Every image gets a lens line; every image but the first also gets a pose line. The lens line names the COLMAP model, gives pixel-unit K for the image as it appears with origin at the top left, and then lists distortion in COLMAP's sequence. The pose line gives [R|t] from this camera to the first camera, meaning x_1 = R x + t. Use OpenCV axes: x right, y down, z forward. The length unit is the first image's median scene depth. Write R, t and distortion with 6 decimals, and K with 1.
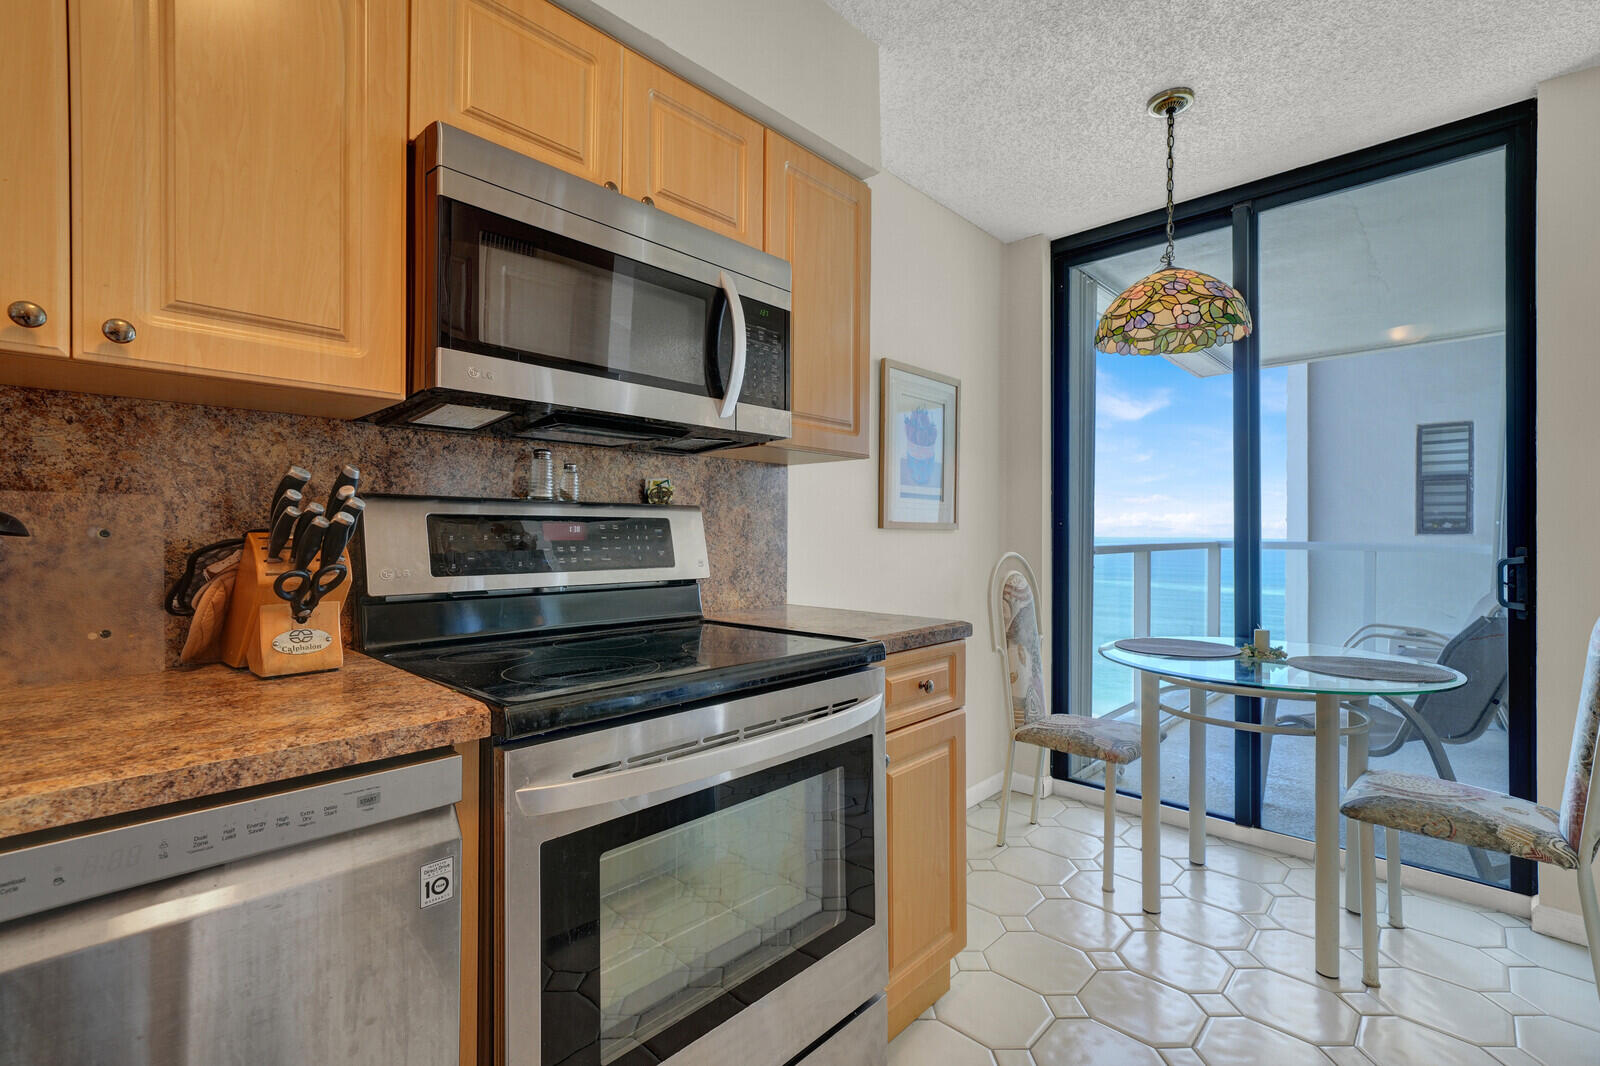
lens RADIAL K [[703.0, 0, 808.4], [0, 703.0, 526.5], [0, 0, 1]] dist [0.001331, -0.000567]
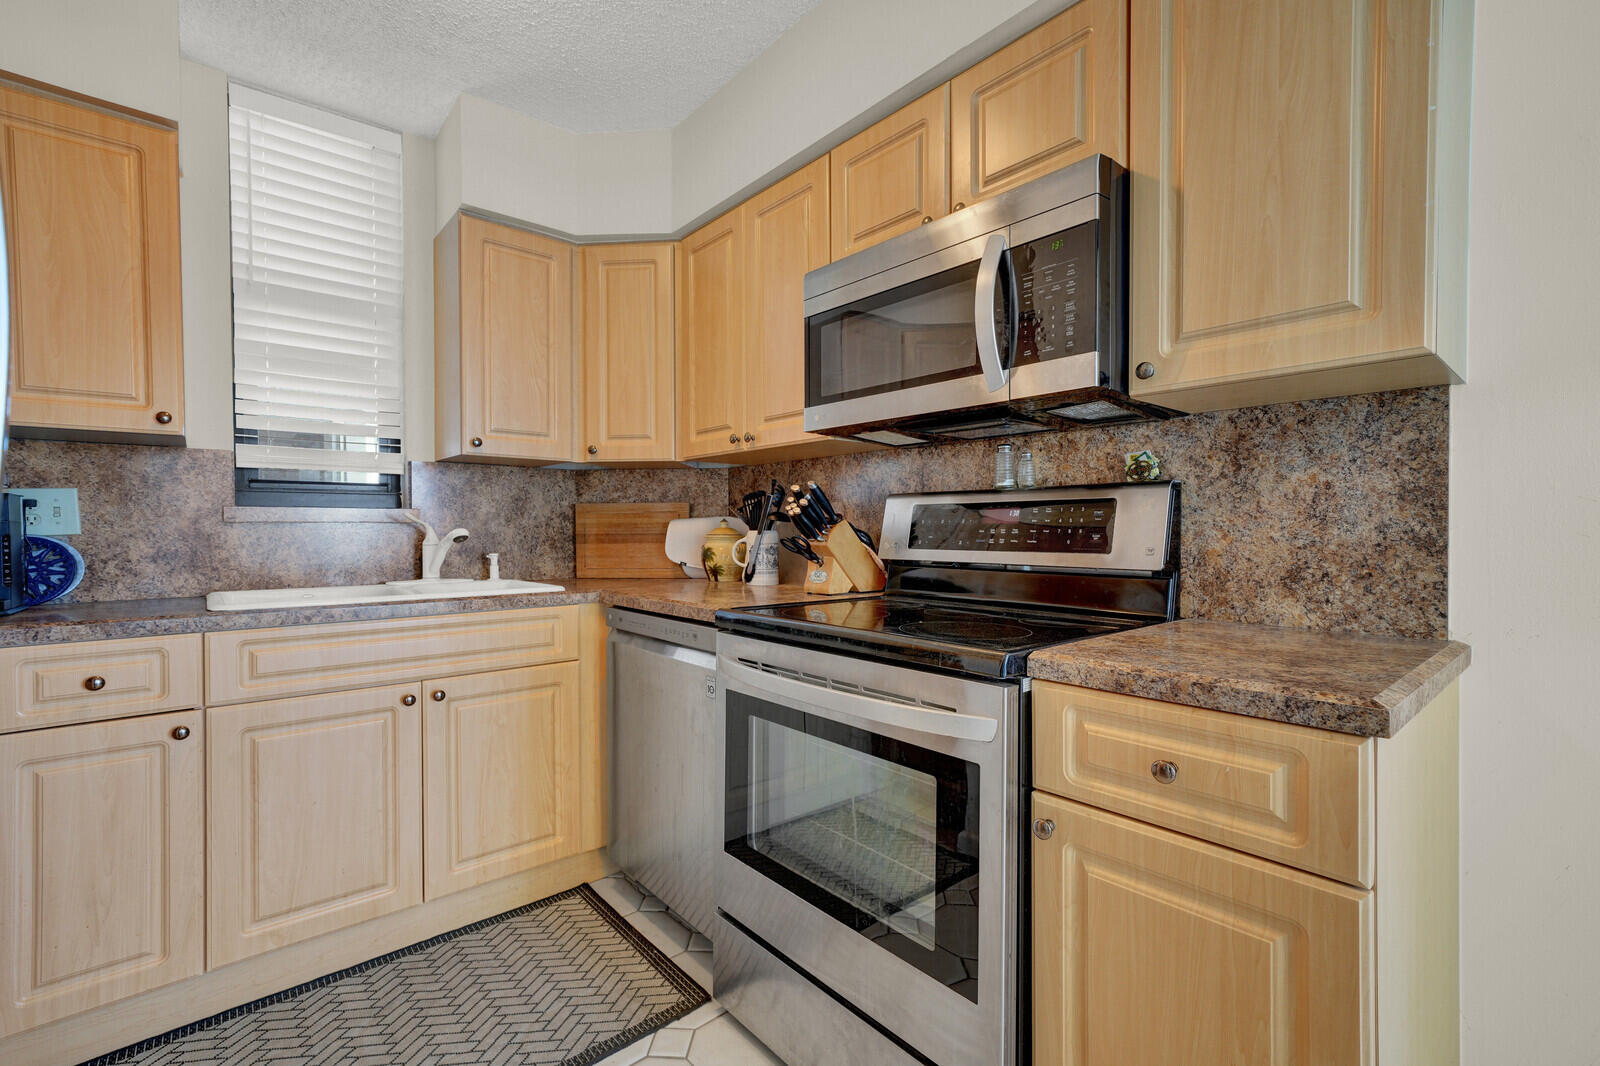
lens RADIAL K [[703.0, 0, 799.8], [0, 703.0, 535.7], [0, 0, 1]] dist [0.001331, -0.000567]
pose [[-0.107142, 0.018392, -0.994074, 0.681680], [0.019249, 0.999680, 0.016421, 0.012451], [0.994057, -0.017375, -0.107461, 0.673984]]
